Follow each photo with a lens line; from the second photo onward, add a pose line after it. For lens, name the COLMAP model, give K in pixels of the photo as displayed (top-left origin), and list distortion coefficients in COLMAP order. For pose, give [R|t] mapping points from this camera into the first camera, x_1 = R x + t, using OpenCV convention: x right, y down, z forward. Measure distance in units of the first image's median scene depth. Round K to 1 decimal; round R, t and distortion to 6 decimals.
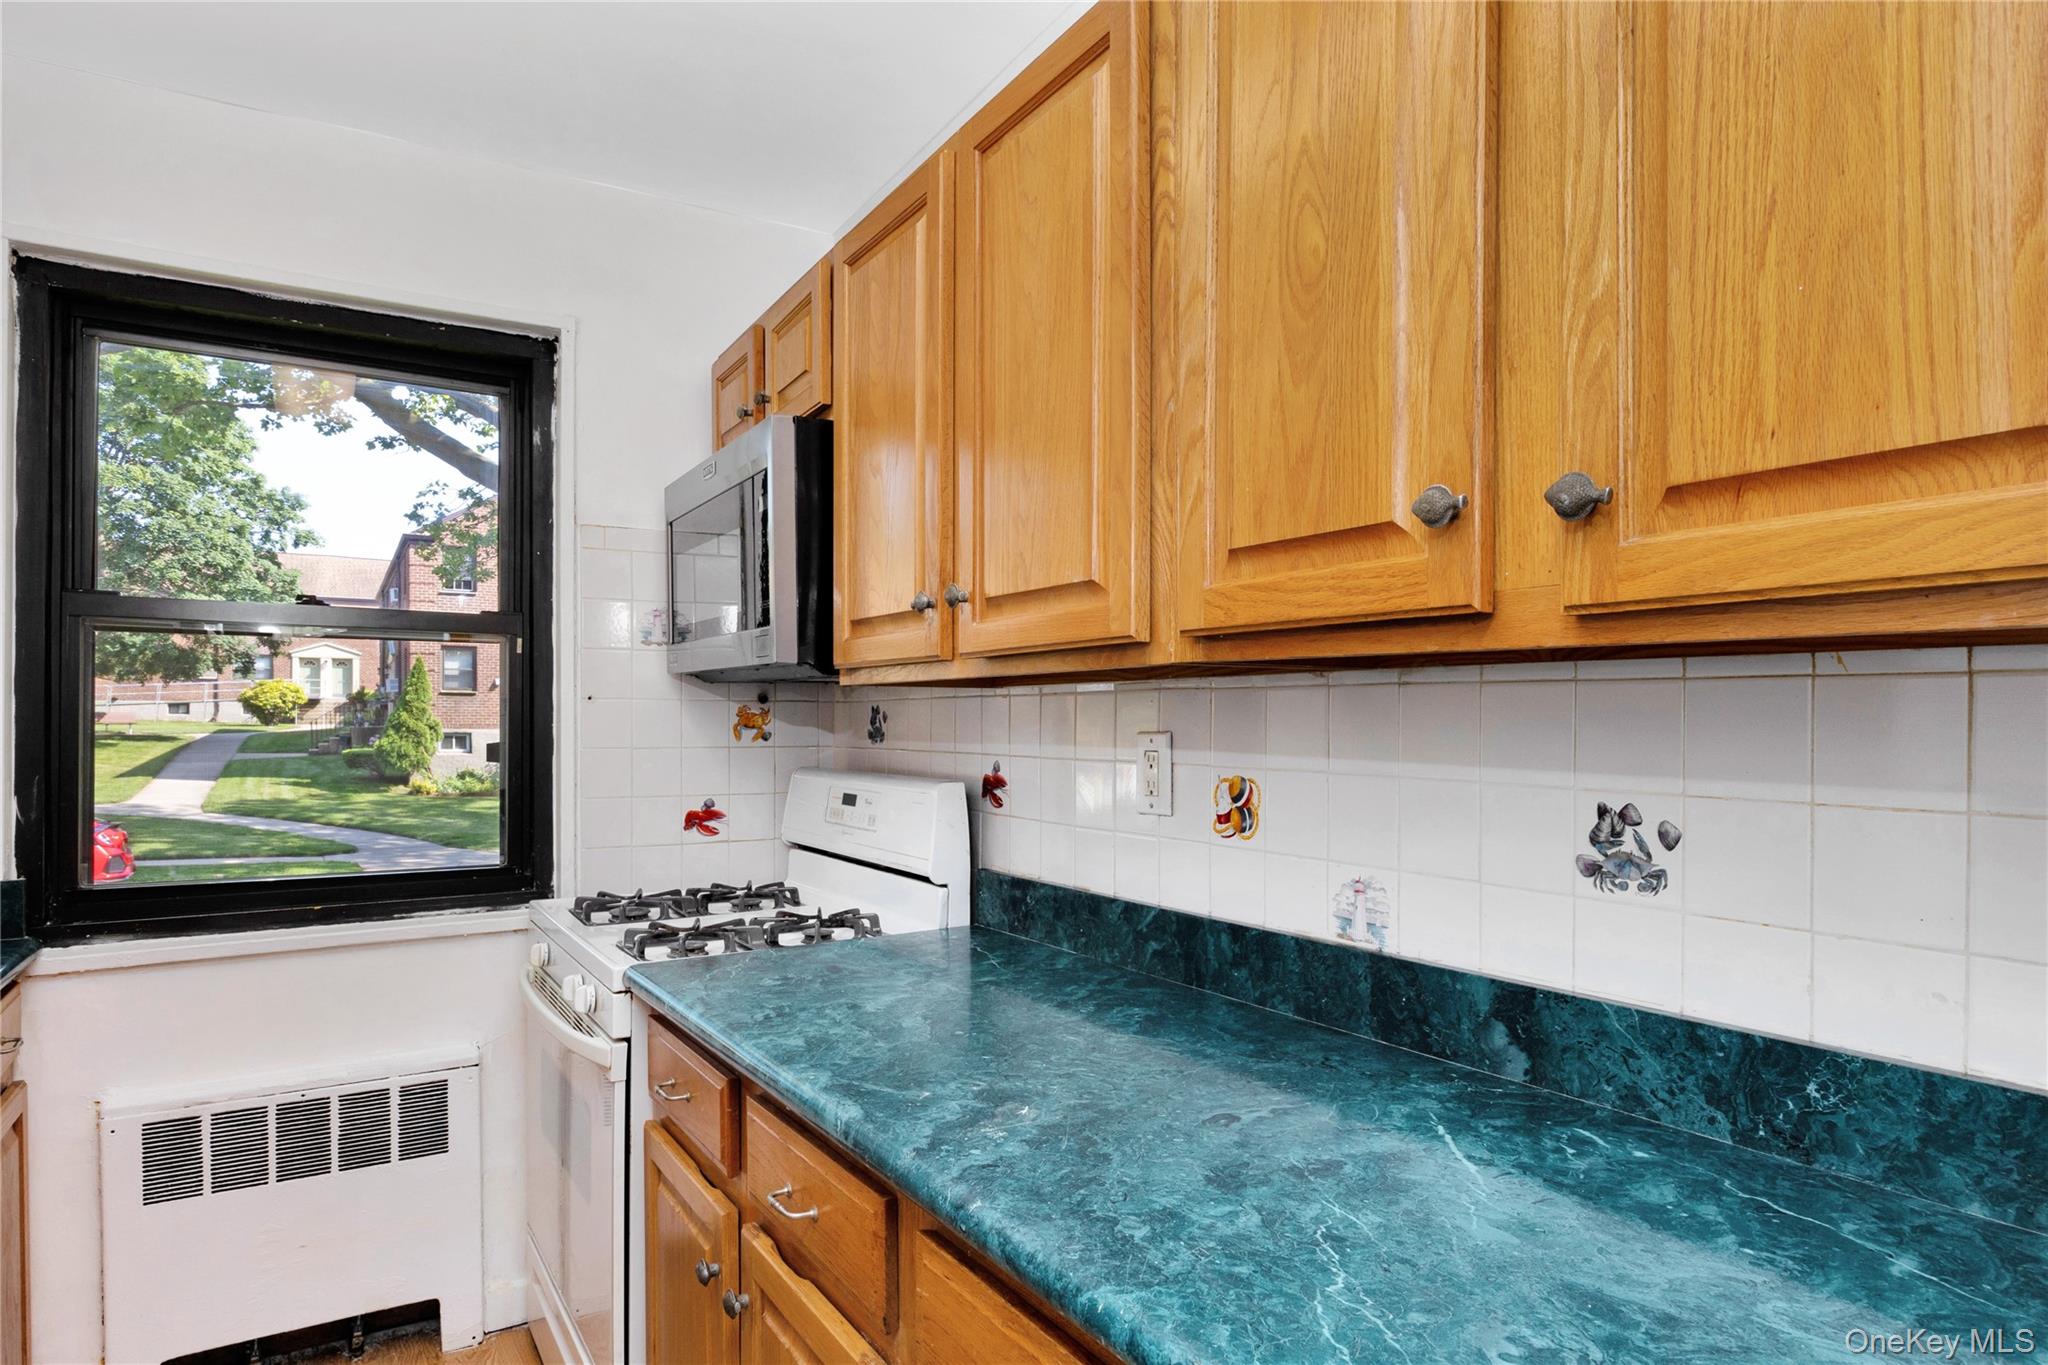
lens RADIAL K [[1169.2, 0, 1034.1], [0, 1169.2, 725.7], [0, 0, 1]] dist [-0.002104, -0.002300]
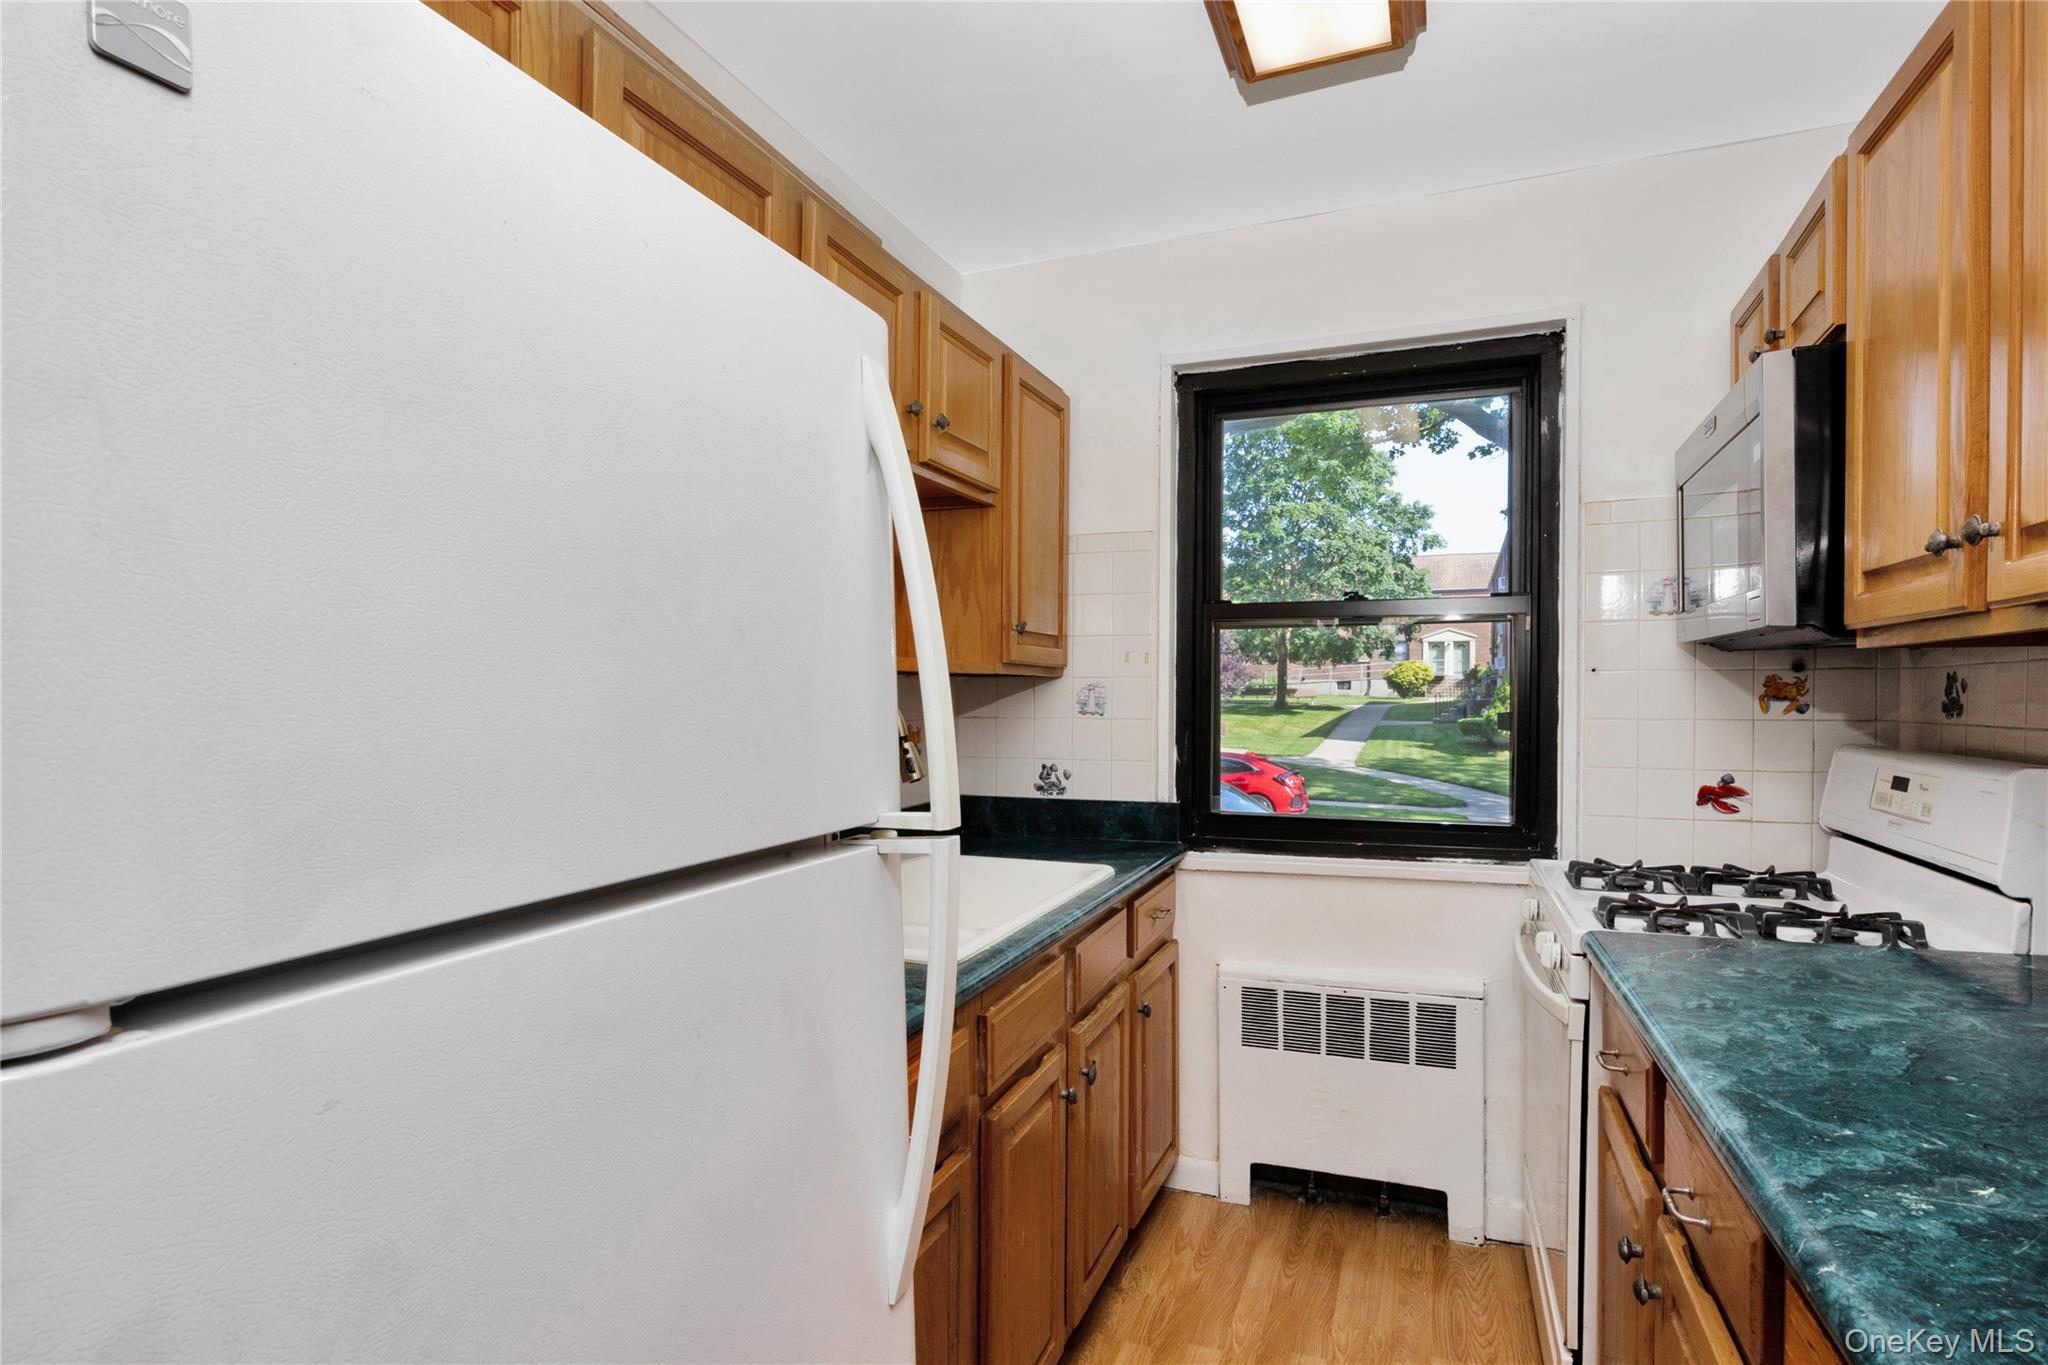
lens RADIAL K [[1072.3, 0, 1024.7], [0, 1072.3, 713.5], [0, 0, 1]] dist [-0.008018, 0.001320]
pose [[0.600149, 0.010493, -0.799819, 0.093544], [0.000706, 0.999907, 0.013647, 0.001864], [0.799888, -0.008755, 0.600086, 0.040113]]
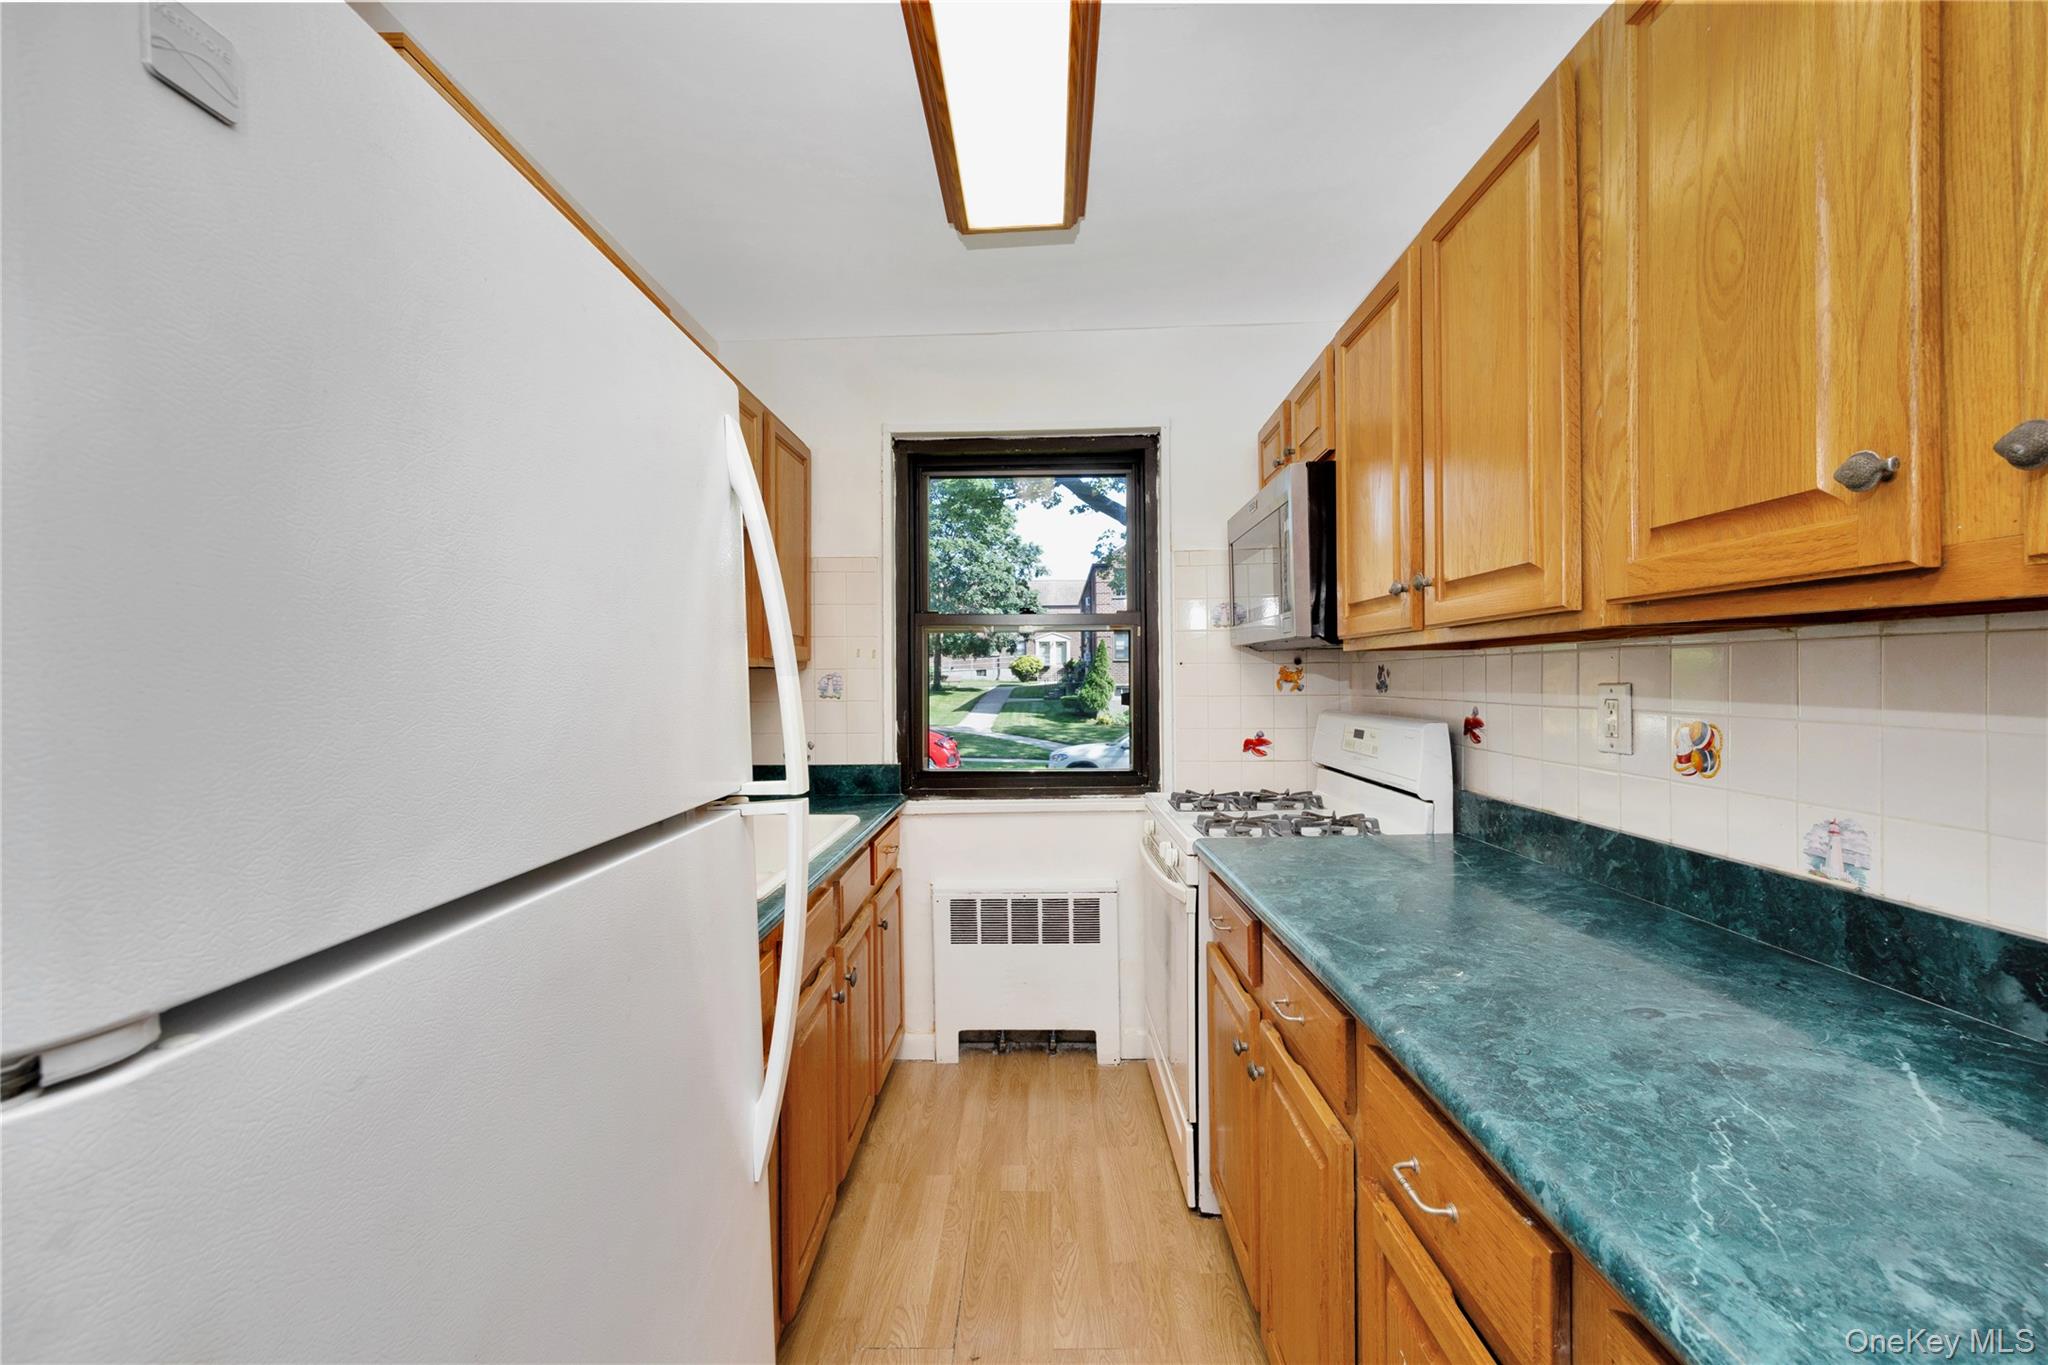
lens RADIAL K [[818.8, 0, 1024.0], [0, 818.8, 682.5], [0, 0, 1]] dist [-0.002237, -0.000268]
pose [[0.835201, -0.007902, -0.549887, 0.049956], [0.009642, 0.999953, 0.000275, -0.001373], [0.549860, -0.005532, 0.835239, -0.017524]]
